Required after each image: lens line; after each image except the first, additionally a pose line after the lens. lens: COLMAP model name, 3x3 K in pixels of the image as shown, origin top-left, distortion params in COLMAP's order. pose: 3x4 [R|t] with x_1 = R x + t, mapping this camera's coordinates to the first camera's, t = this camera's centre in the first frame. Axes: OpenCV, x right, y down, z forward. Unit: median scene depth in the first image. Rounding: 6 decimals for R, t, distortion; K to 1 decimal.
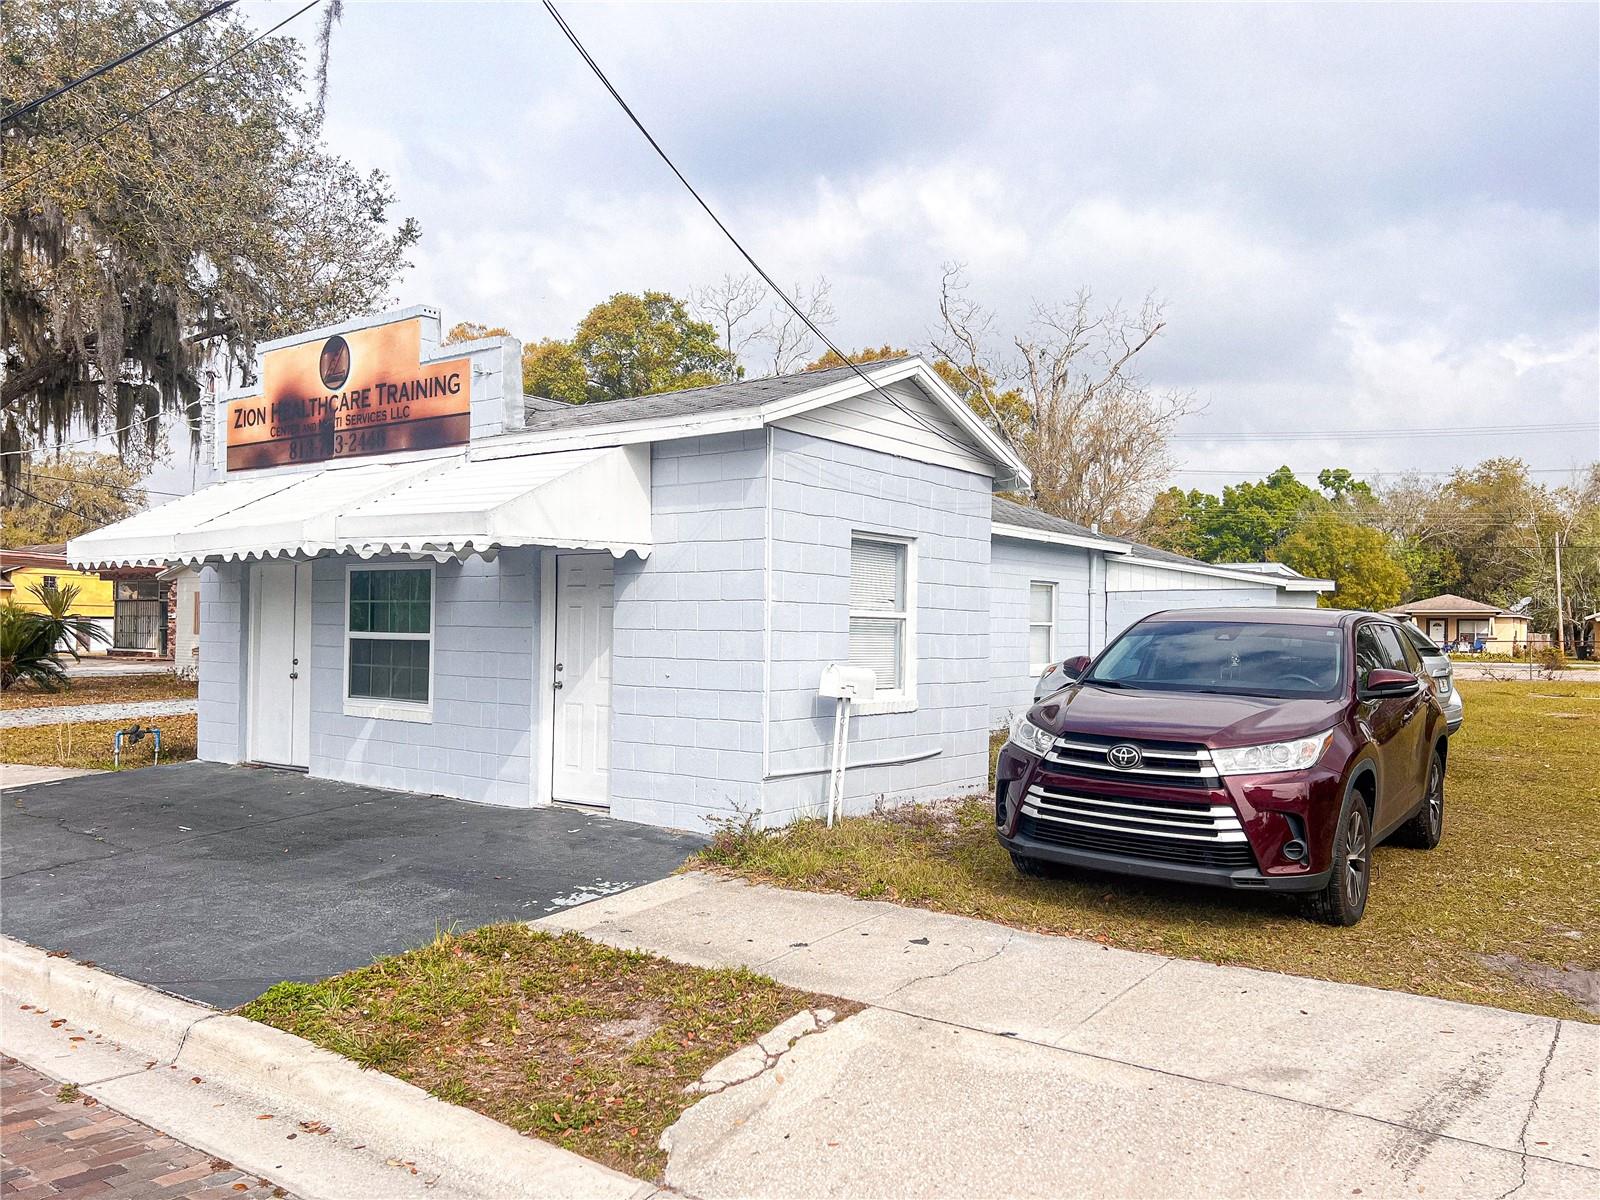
lens RADIAL K [[1205.7, 0, 773.8], [0, 1205.7, 590.5], [0, 0, 1]] dist [0.077277, -0.085055]
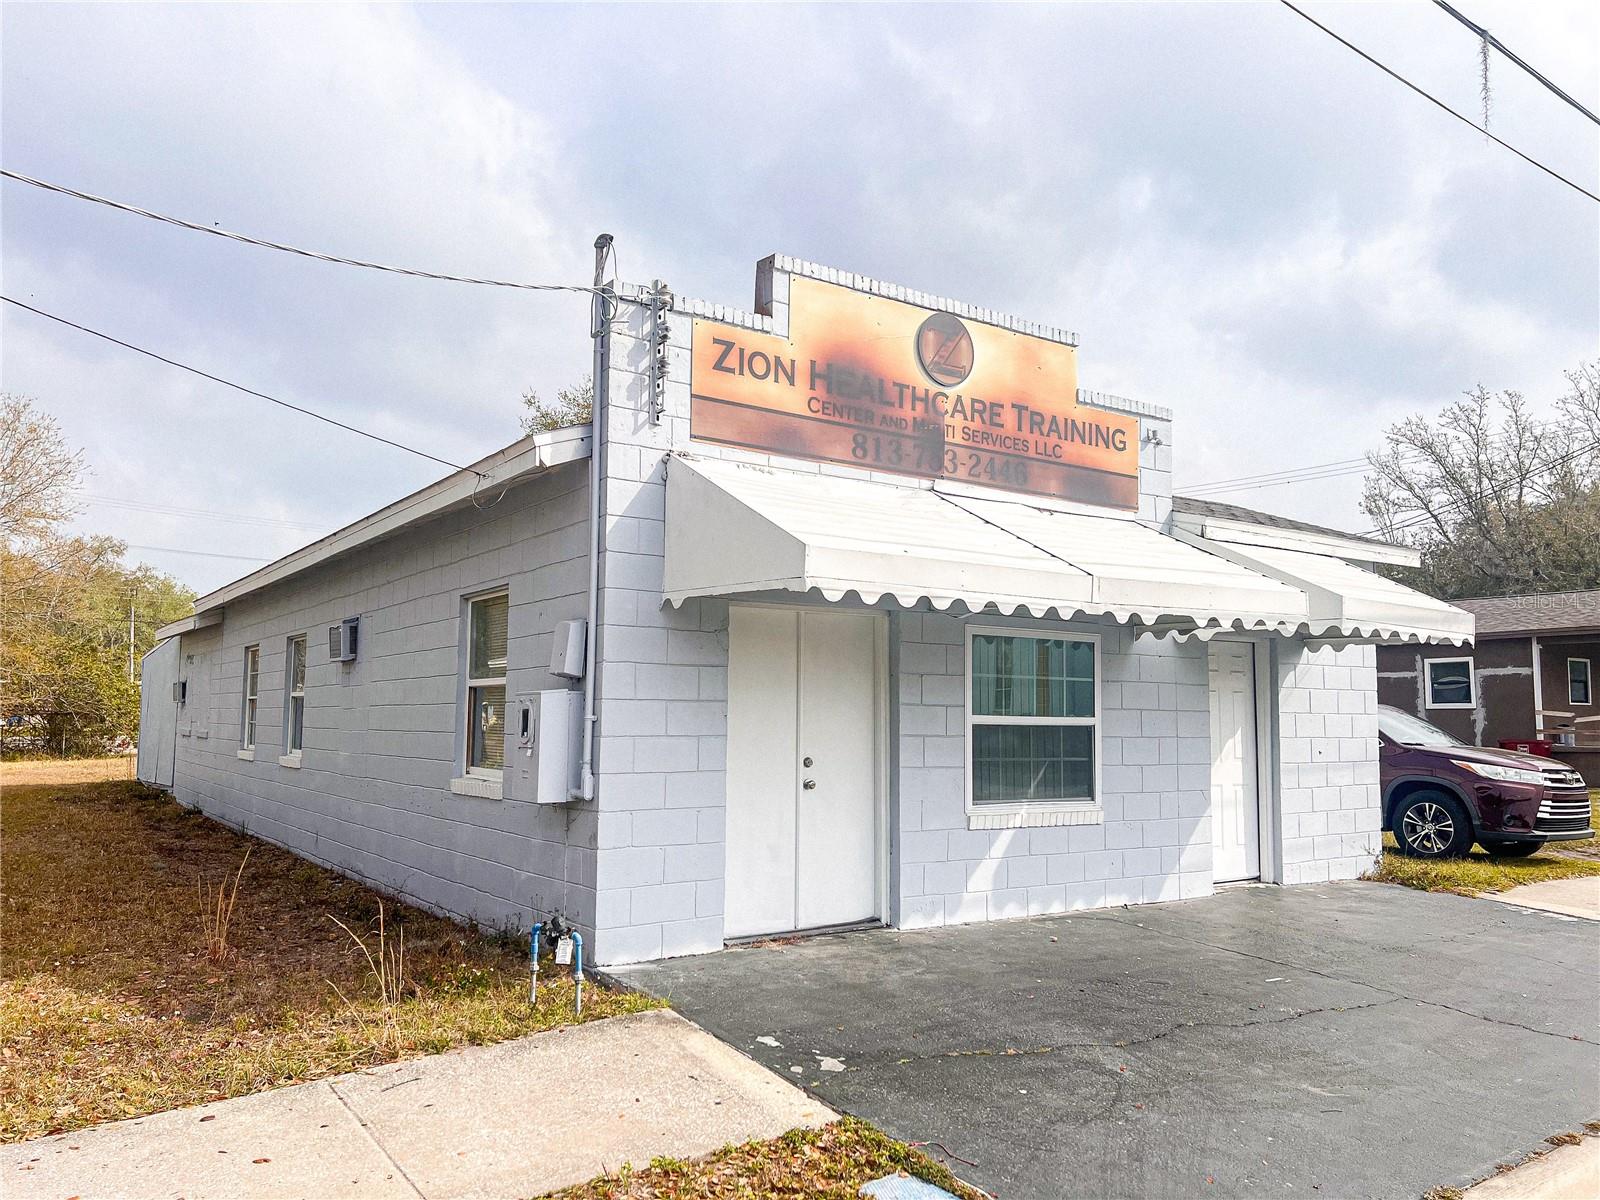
lens RADIAL K [[1205.7, 0, 776.6], [0, 1205.7, 599.2], [0, 0, 1]] dist [0.077277, -0.085055]
pose [[0.305862, 0.083824, 0.948379, -1.127820], [-0.033660, 0.996446, -0.077217, 0.024522], [-0.951481, -0.008304, 0.307596, 0.914946]]
